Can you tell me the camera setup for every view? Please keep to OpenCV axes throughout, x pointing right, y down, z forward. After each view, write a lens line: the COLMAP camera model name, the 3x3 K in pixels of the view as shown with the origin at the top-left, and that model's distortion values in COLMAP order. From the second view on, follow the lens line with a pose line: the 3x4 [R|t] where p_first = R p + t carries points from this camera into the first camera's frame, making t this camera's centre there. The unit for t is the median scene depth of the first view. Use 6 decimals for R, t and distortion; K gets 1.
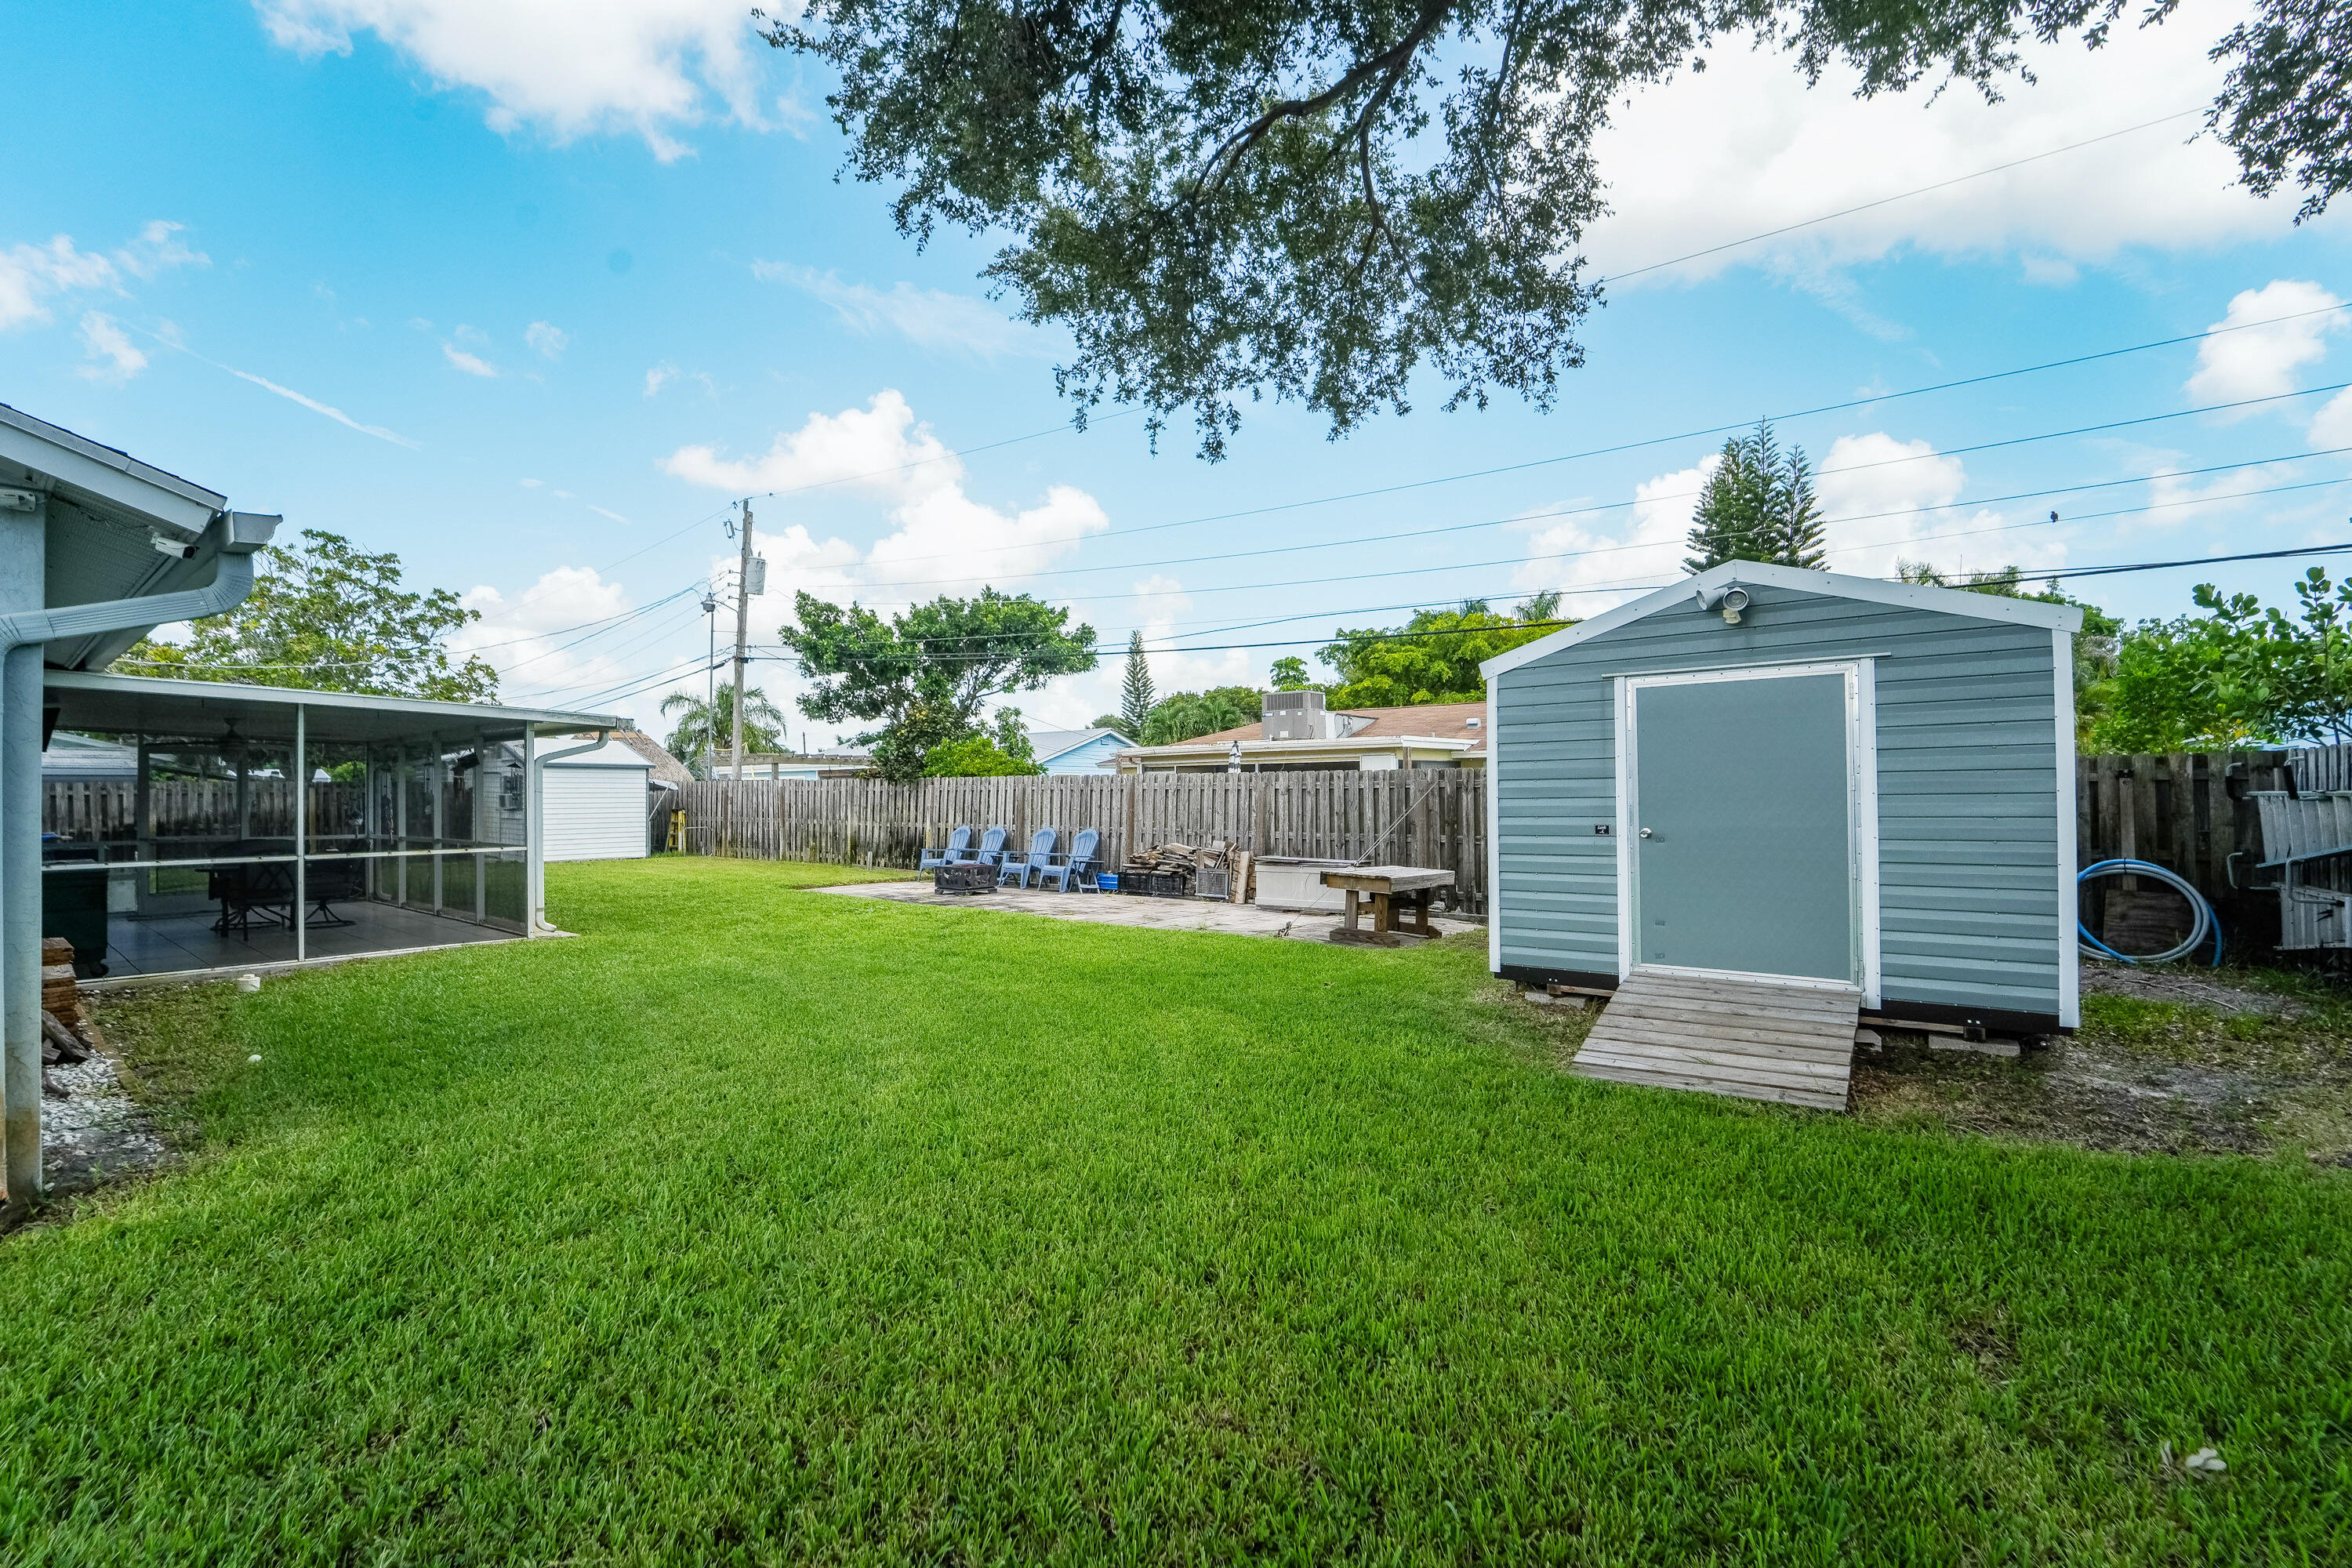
lens RADIAL K [[984.6, 0, 1182.1], [0, 984.6, 785.3], [0, 0, 1]] dist [-0.020687, 0.000553]
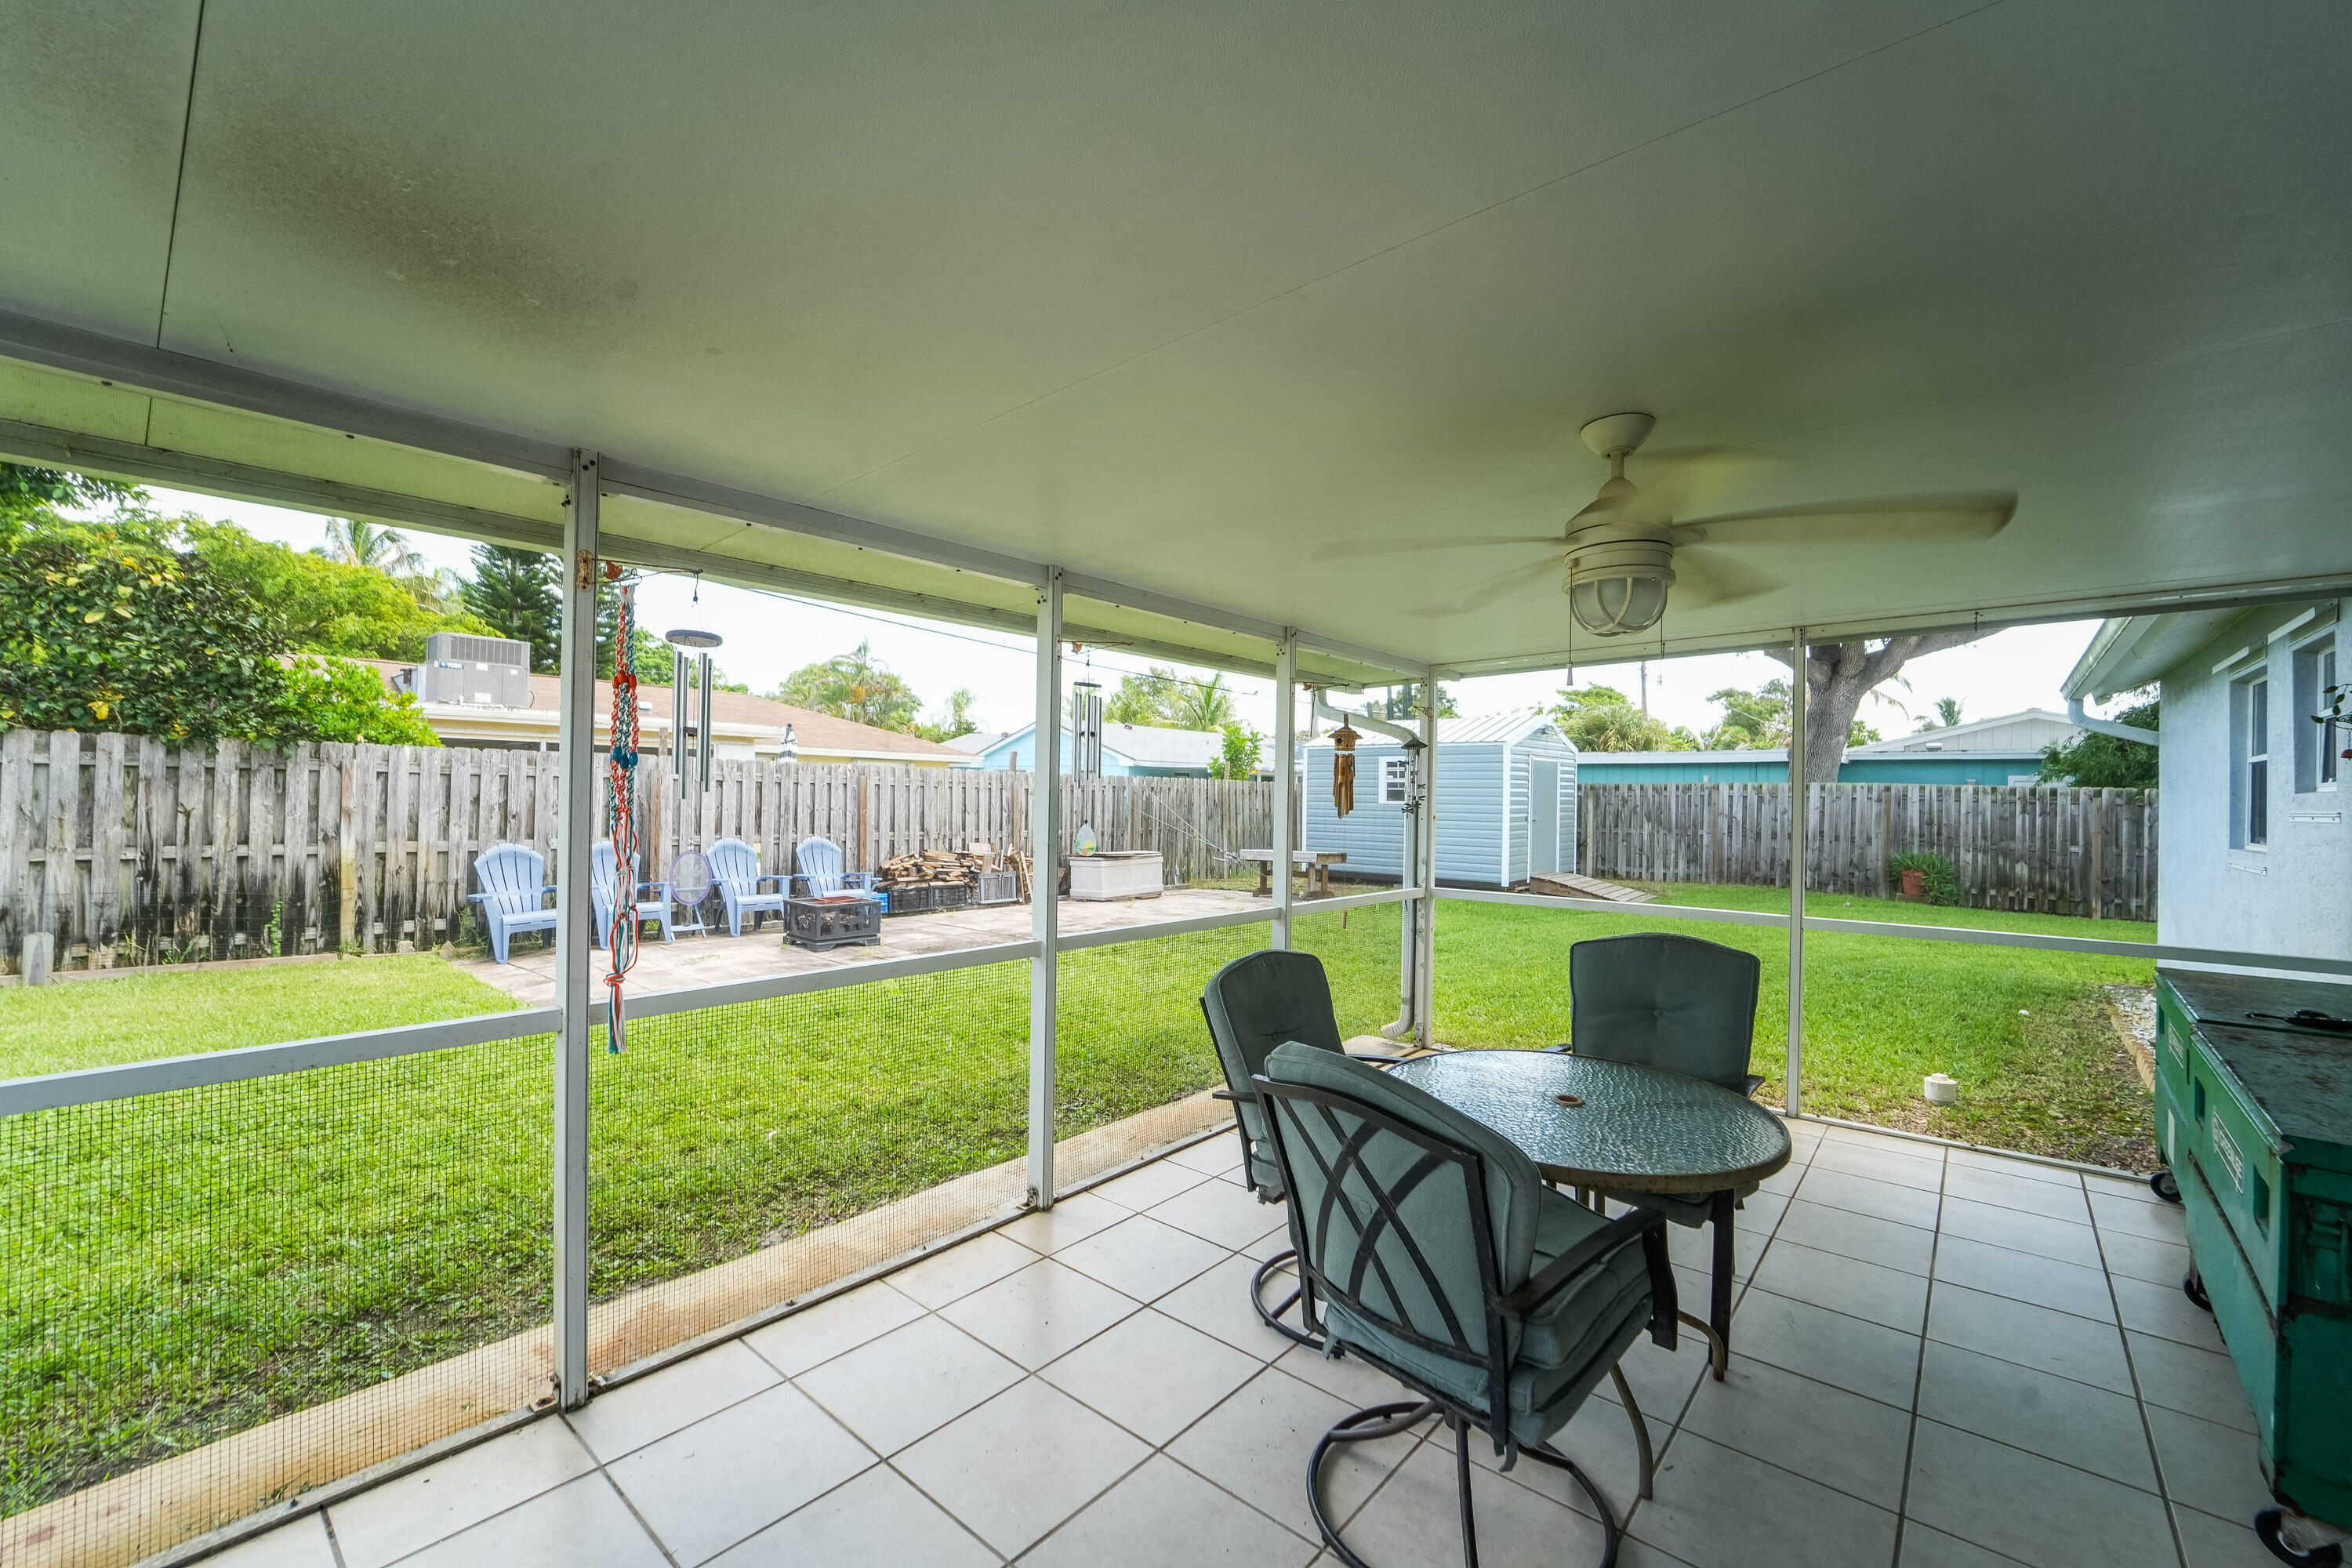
lens RADIAL K [[984.6, 0, 1182.1], [0, 984.6, 785.3], [0, 0, 1]] dist [-0.020687, 0.000553]
pose [[0.040800, 0.014431, 0.999063, -0.785460], [-0.027018, 0.999546, -0.013335, 0.008734], [-0.998802, -0.026448, 0.041171, 0.701459]]
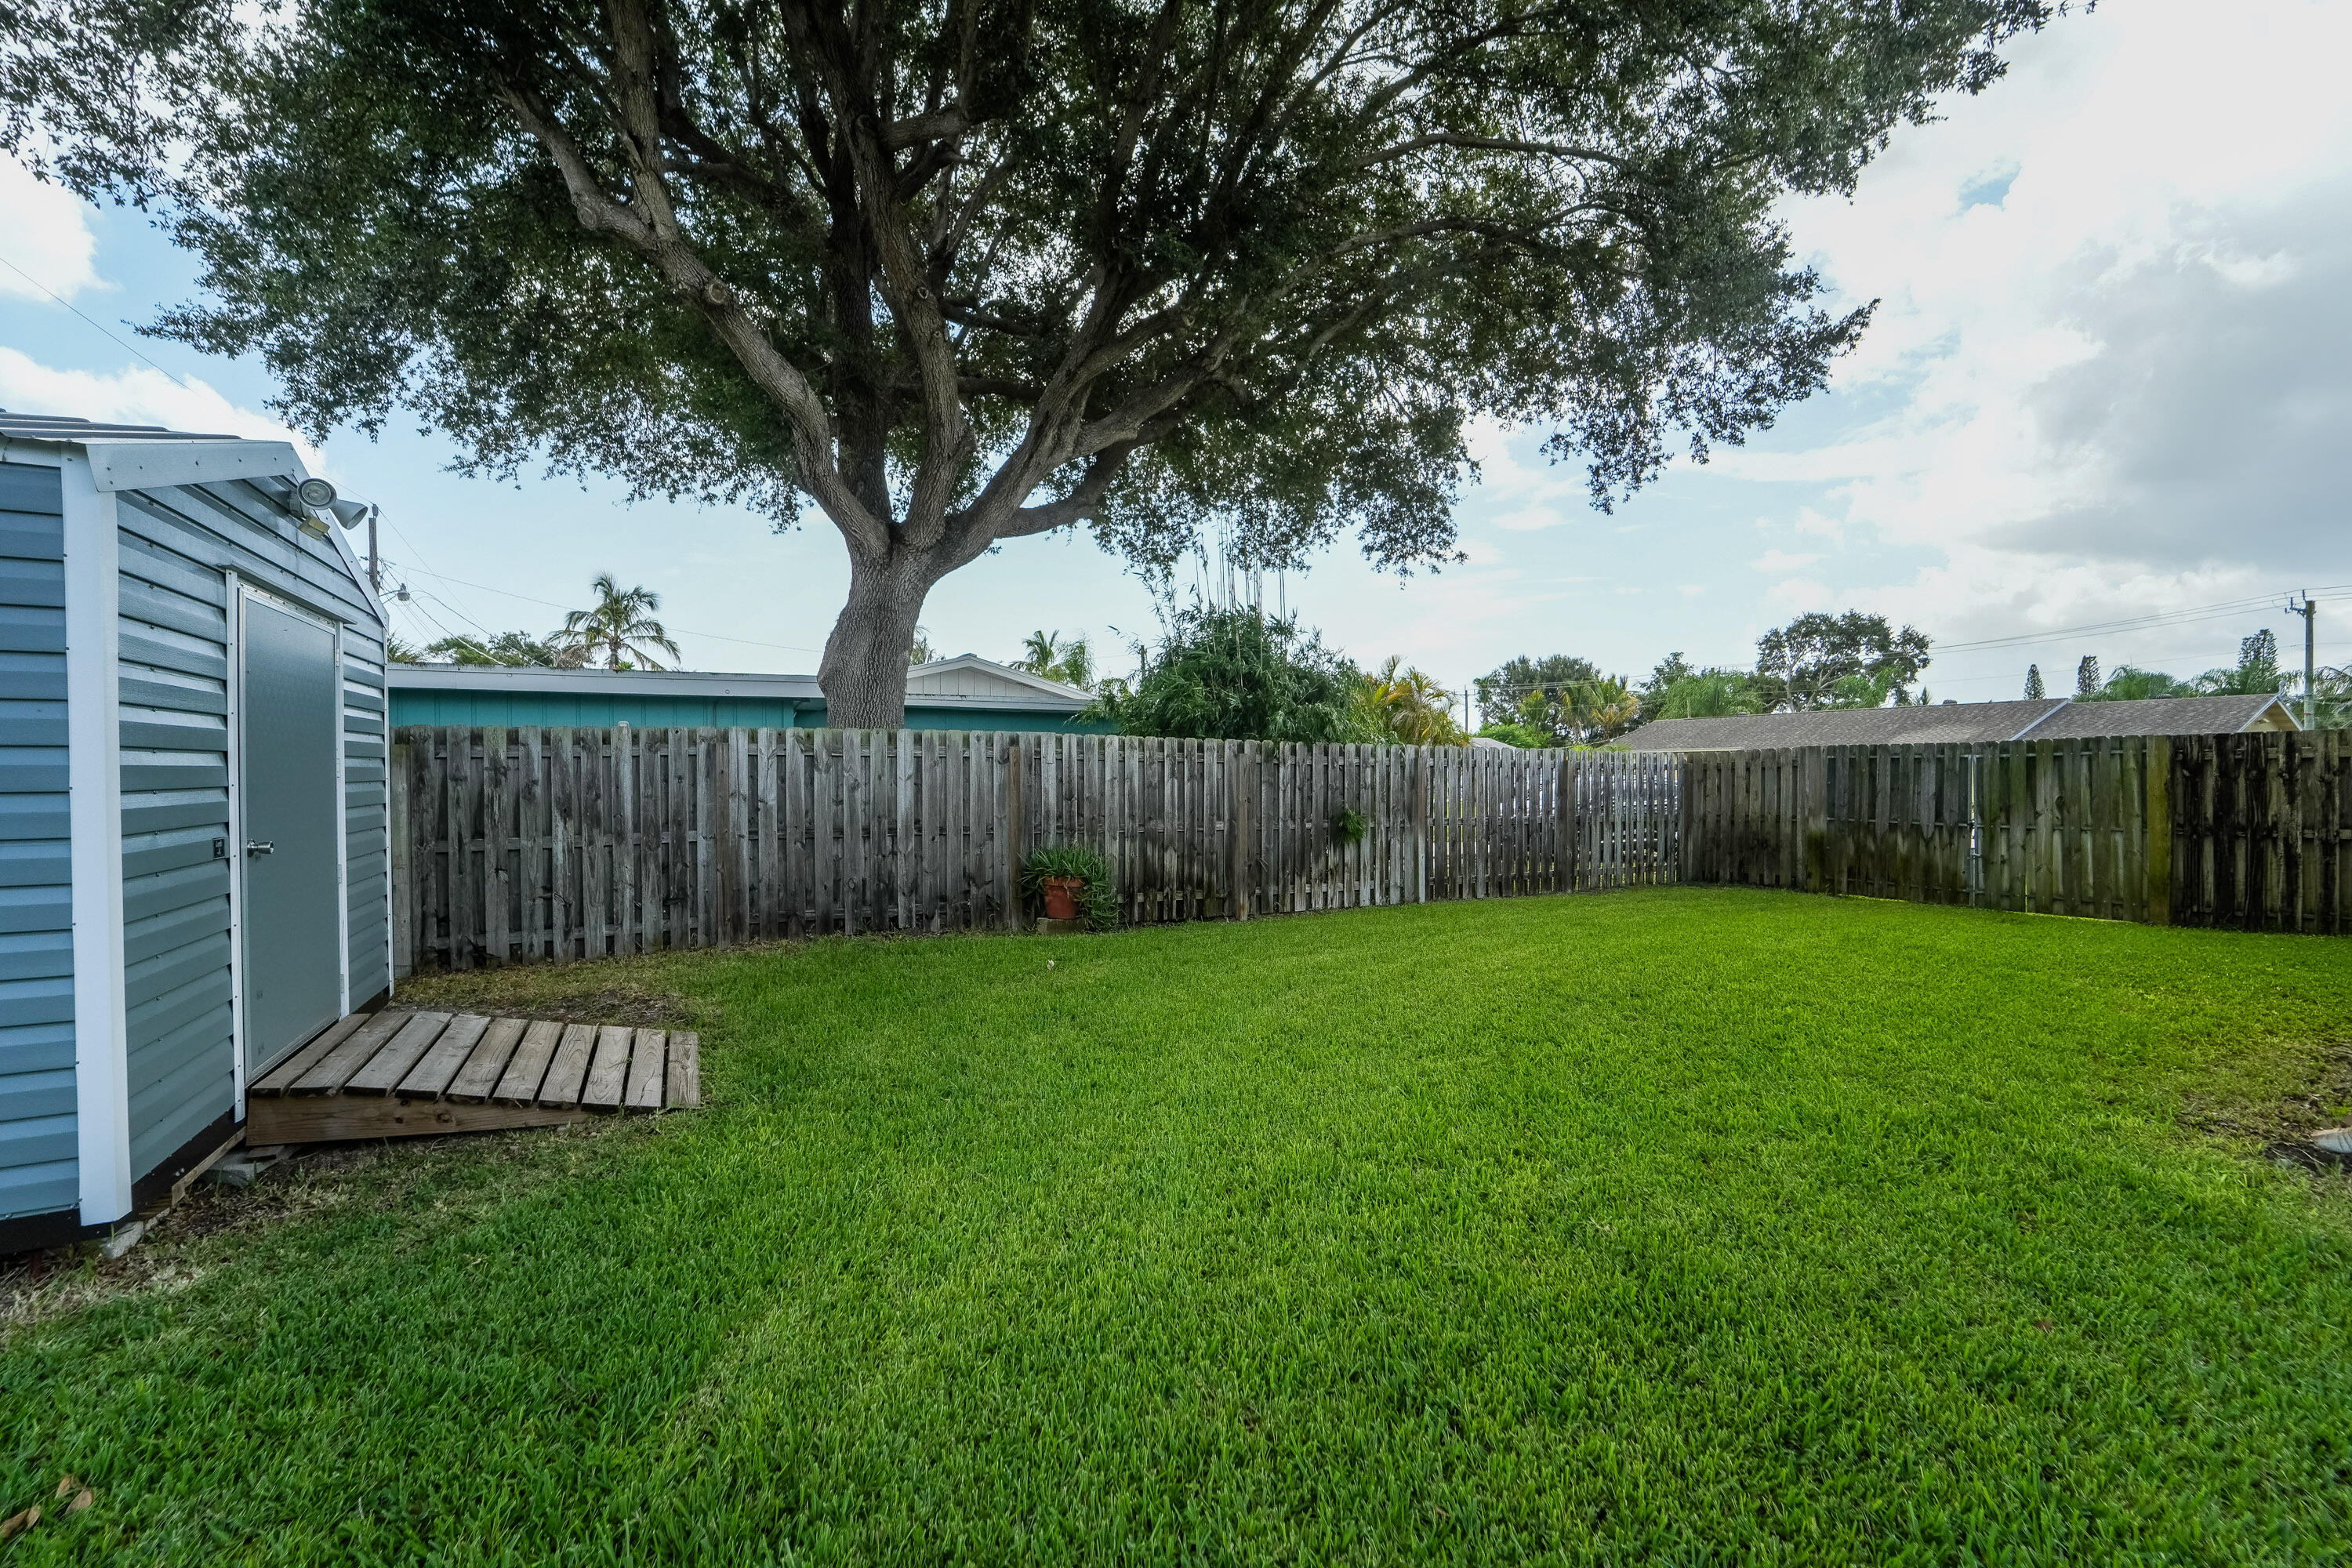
lens RADIAL K [[984.6, 0, 1182.1], [0, 984.6, 785.3], [0, 0, 1]] dist [-0.020687, 0.000553]
pose [[-0.904361, 0.002145, 0.426763, -0.116709], [0.003760, 0.999989, 0.002942, 0.004669], [-0.426752, 0.004265, -0.904359, 0.512140]]
